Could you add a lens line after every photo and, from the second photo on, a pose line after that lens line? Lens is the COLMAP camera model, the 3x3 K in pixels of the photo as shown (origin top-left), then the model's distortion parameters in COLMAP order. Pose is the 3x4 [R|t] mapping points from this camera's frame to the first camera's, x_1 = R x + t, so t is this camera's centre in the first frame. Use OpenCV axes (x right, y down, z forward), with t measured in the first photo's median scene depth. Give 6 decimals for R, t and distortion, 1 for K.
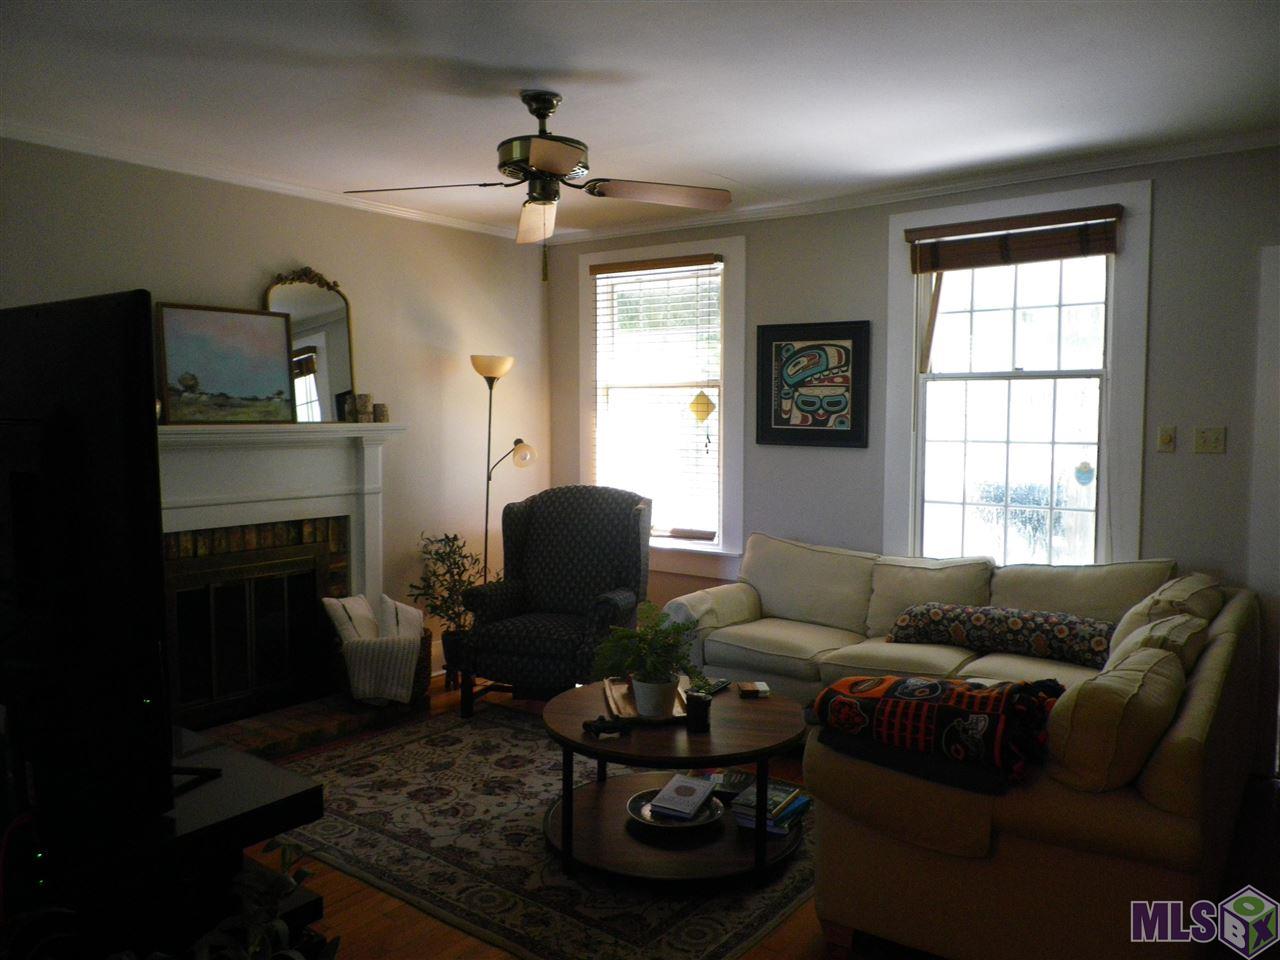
lens RADIAL K [[979.5, 0, 637.1], [0, 979.5, 480.3], [0, 0, 1]] dist [-0.006568, -0.007208]
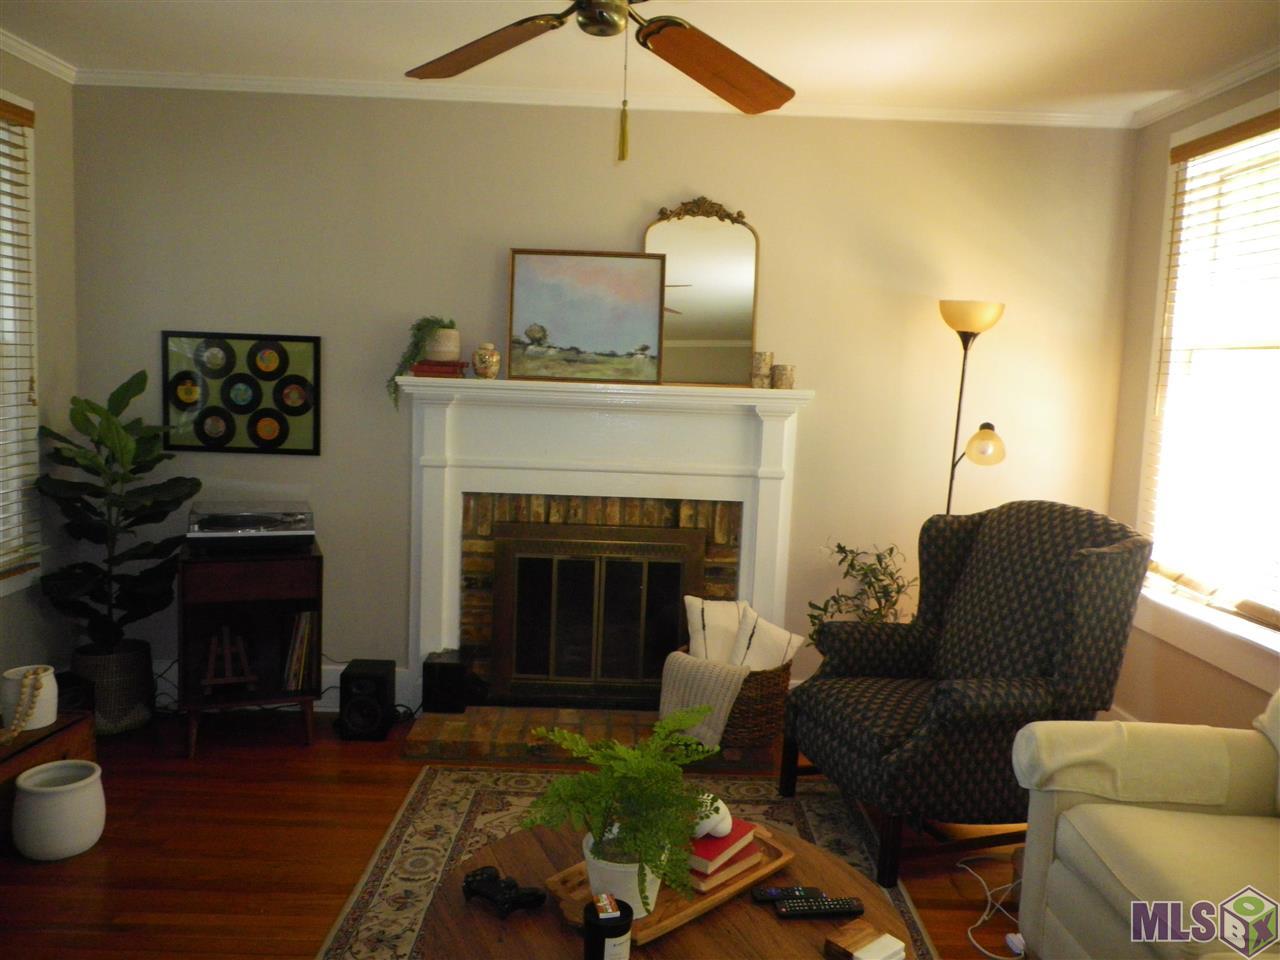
lens RADIAL K [[979.5, 0, 641.7], [0, 979.5, 479.1], [0, 0, 1]] dist [-0.006568, -0.007208]
pose [[0.611609, 0.106201, -0.784000, 0.316288], [-0.089376, 0.993881, 0.064908, -0.030862], [0.786095, 0.030372, 0.617359, 0.471431]]
